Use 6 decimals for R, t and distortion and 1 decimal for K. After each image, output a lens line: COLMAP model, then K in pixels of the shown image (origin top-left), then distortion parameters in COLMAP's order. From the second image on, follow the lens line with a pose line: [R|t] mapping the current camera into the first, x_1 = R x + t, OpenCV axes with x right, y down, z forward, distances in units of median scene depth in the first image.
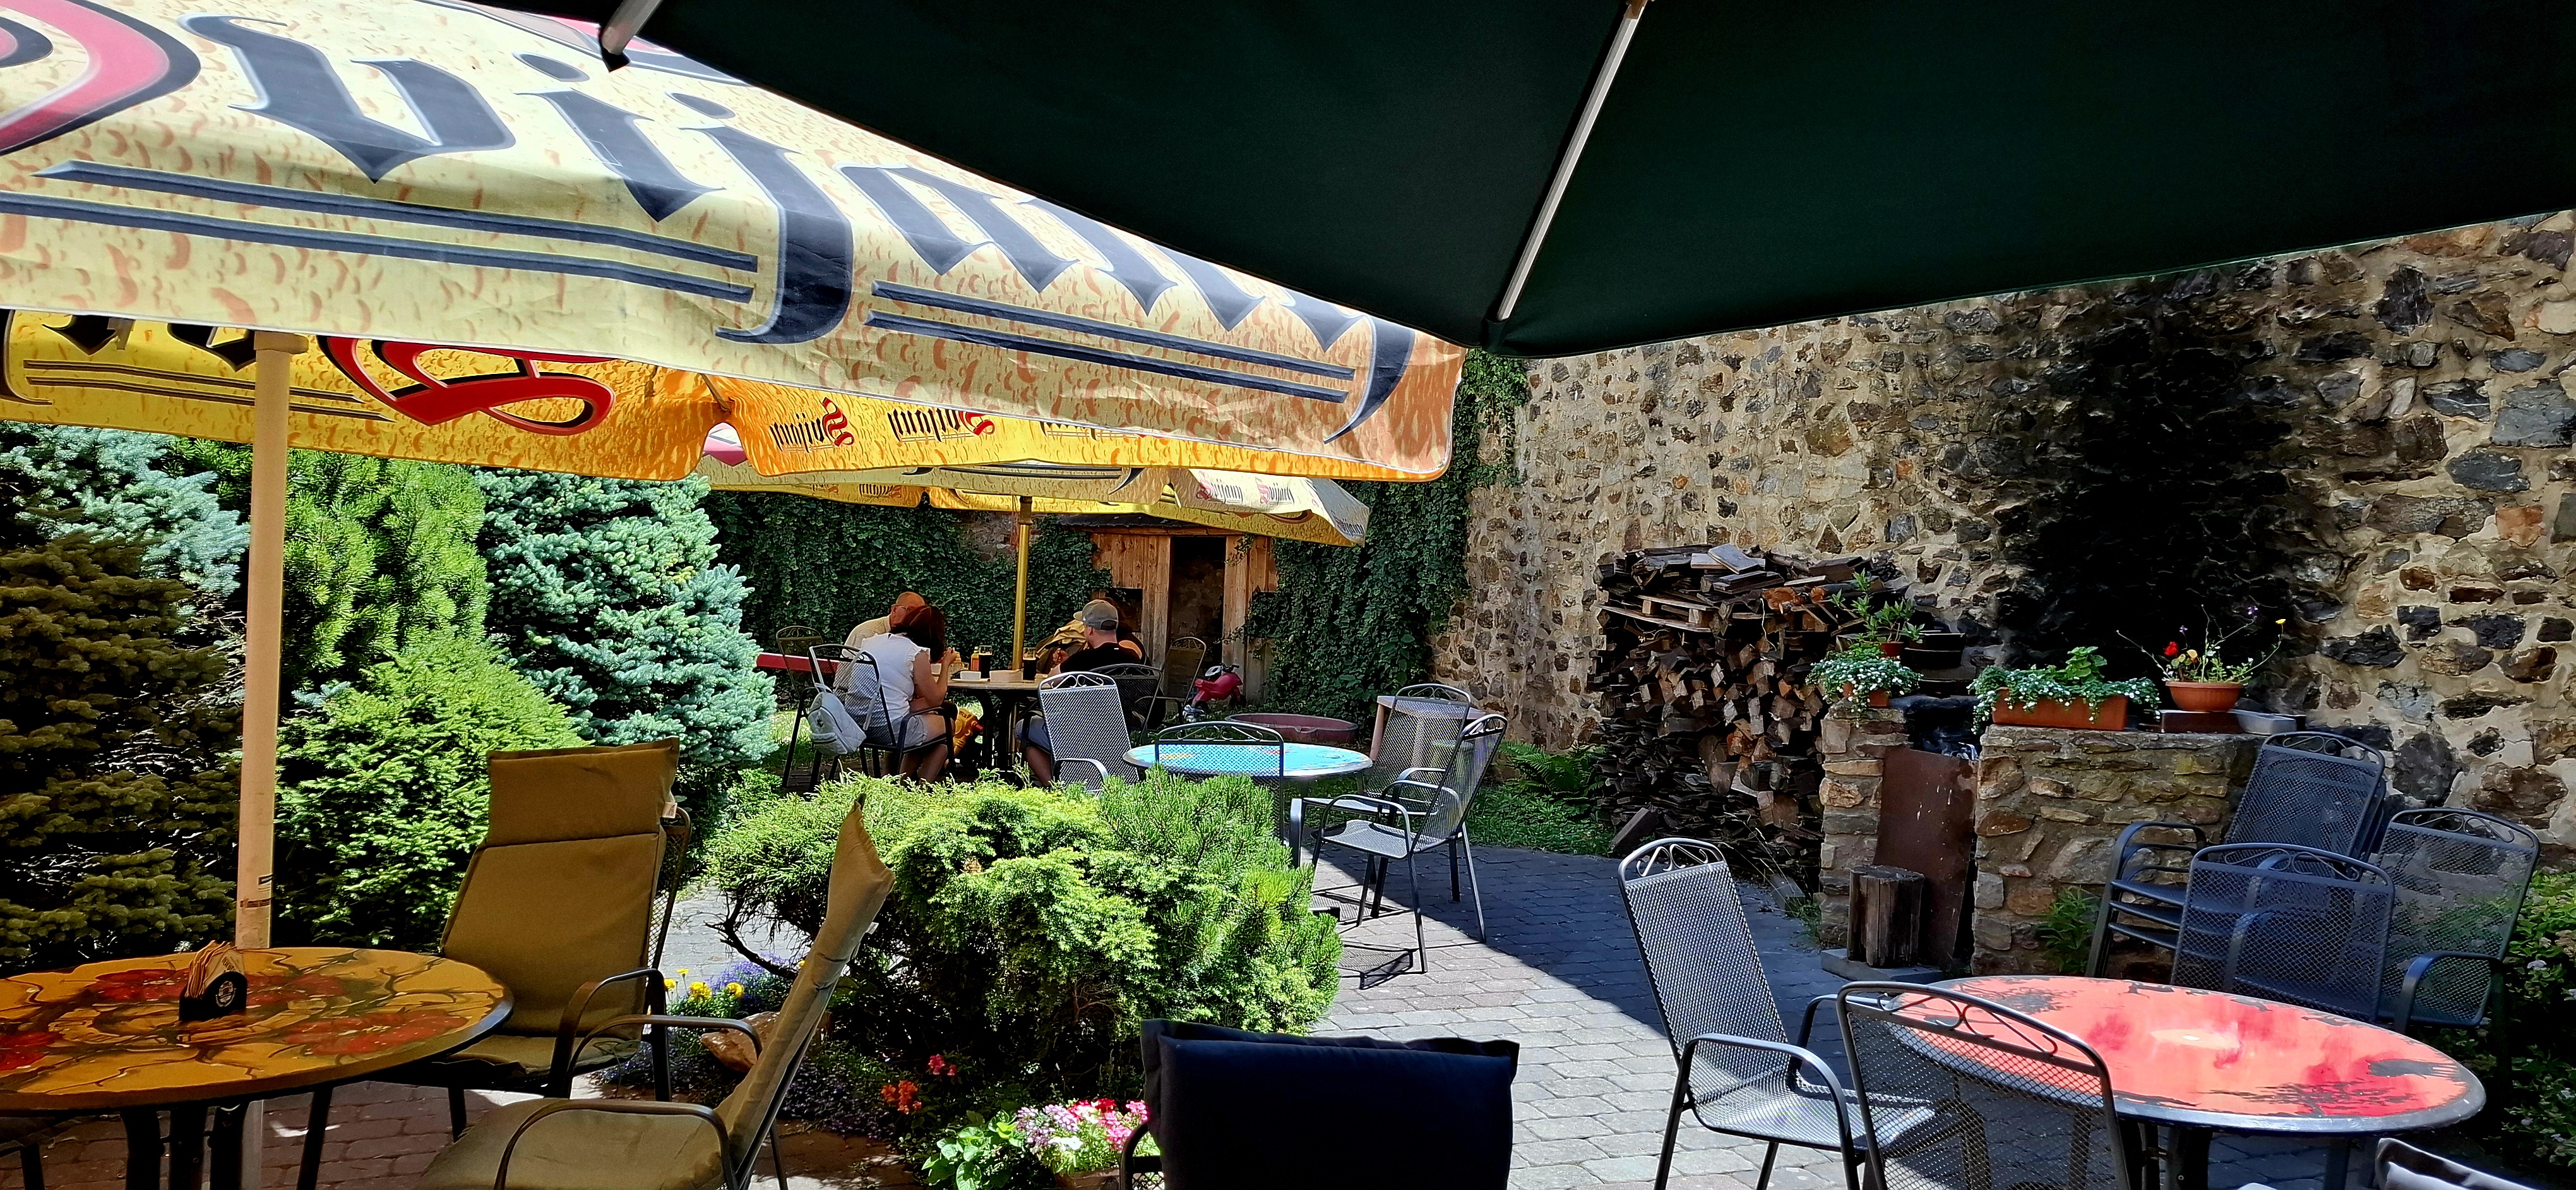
lens RADIAL K [[1585.1, 0, 1288.0], [0, 1585.1, 595.0], [0, 0, 1]] dist [-0.032516, -0.000872]
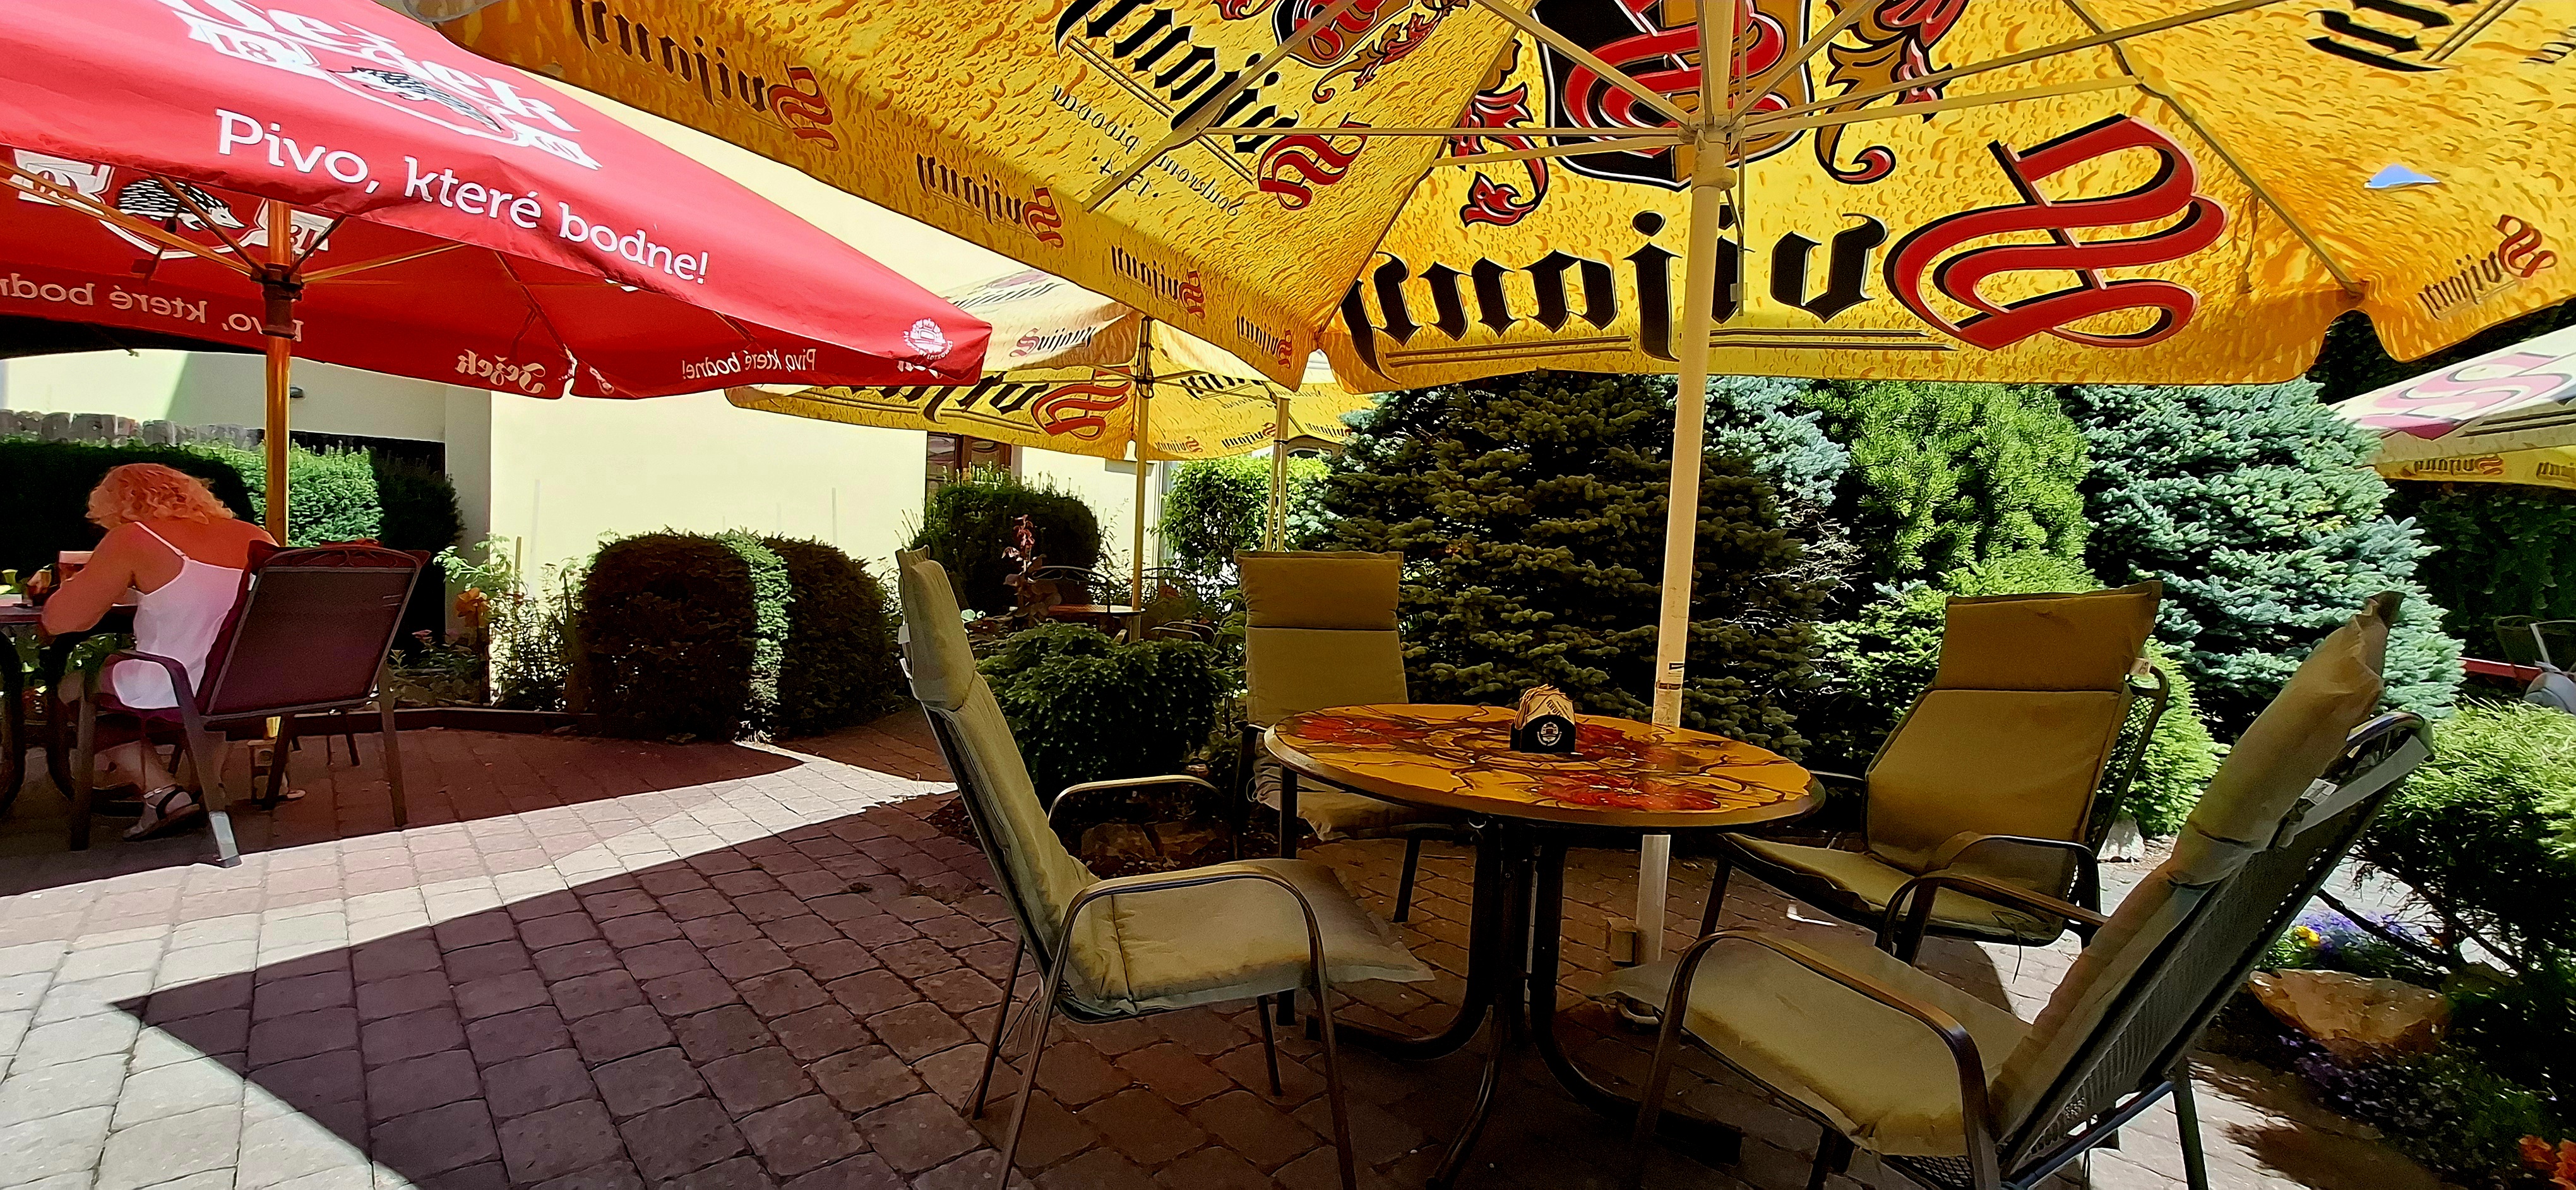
lens RADIAL K [[1020.4, 0, 1288.0], [0, 1020.4, 595.0], [0, 0, 1]] dist [-0.024463, 0.006759]
pose [[0.351947, 0.040502, -0.935143, -0.039522], [-0.039820, 0.998807, 0.028272, 0.071537], [0.935172, 0.027287, 0.353140, 0.285622]]
